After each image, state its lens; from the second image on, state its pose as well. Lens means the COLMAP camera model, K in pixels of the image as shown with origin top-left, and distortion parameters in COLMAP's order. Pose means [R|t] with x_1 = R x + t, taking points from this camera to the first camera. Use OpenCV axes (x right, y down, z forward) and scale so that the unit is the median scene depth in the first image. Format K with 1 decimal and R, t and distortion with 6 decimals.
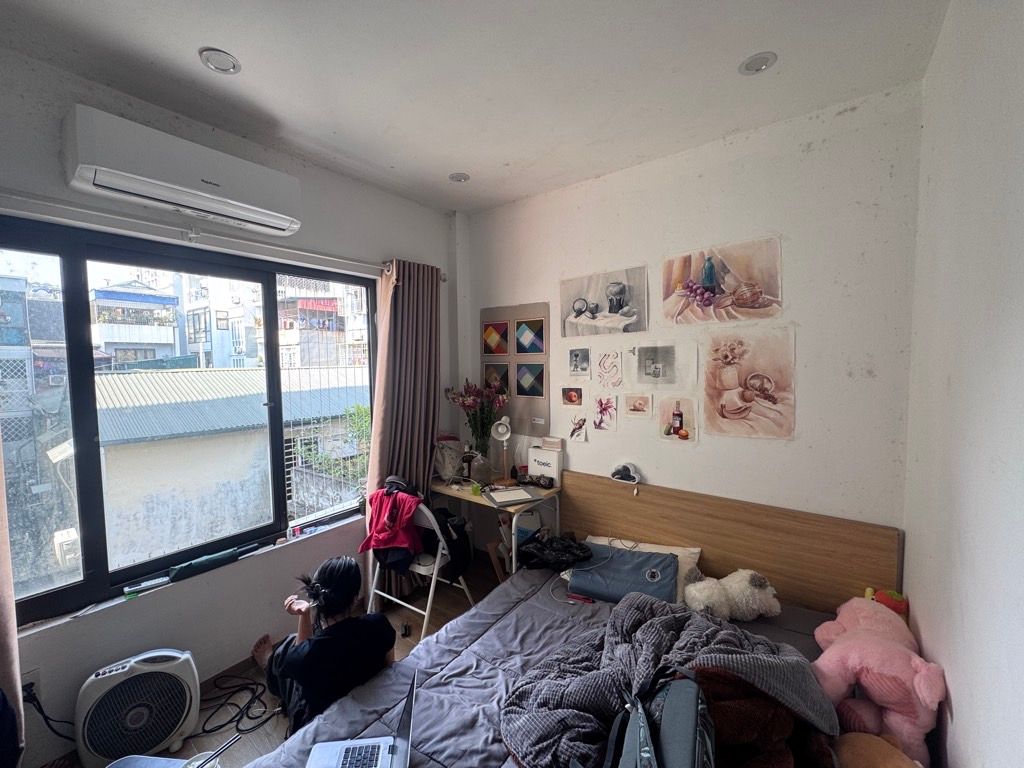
lens RADIAL K [[410.8, 0, 513.8], [0, 410.8, 385.8], [0, 0, 1]] dist [-0.001773, 0.000420]
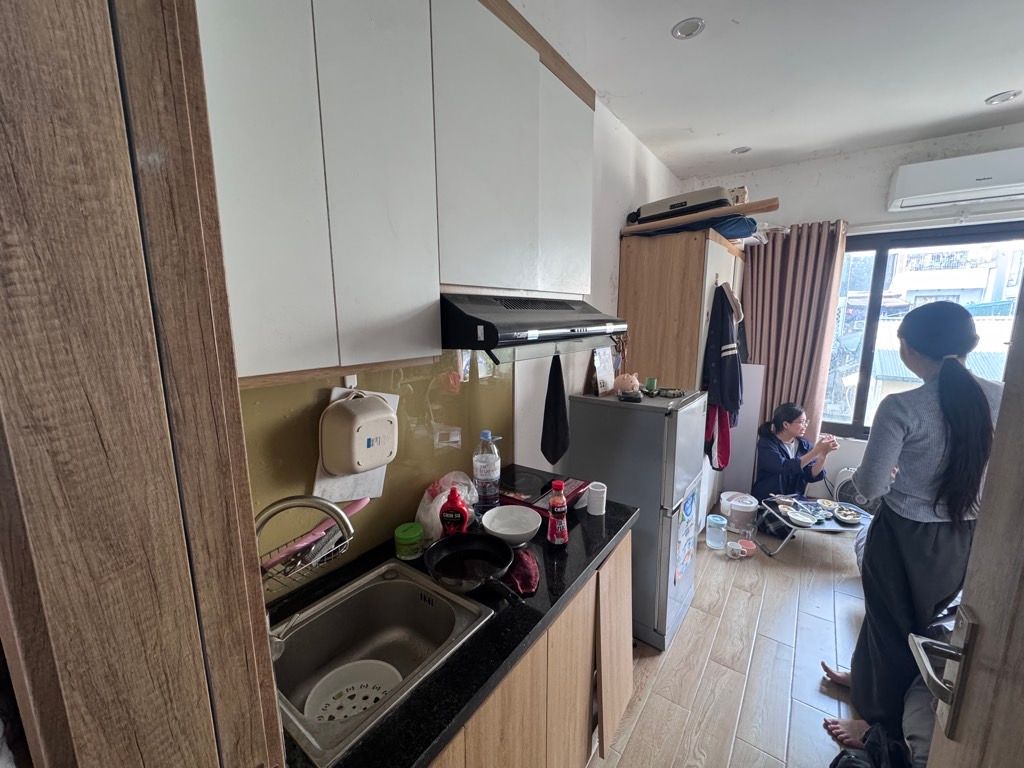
lens RADIAL K [[410.8, 0, 513.1], [0, 410.8, 387.5], [0, 0, 1]] dist [-0.001773, 0.000420]
pose [[0.034818, 0.184767, -0.982165, 0.107424], [-0.055807, 0.981587, 0.182680, 0.004740], [0.997834, 0.048451, 0.044488, -0.095168]]
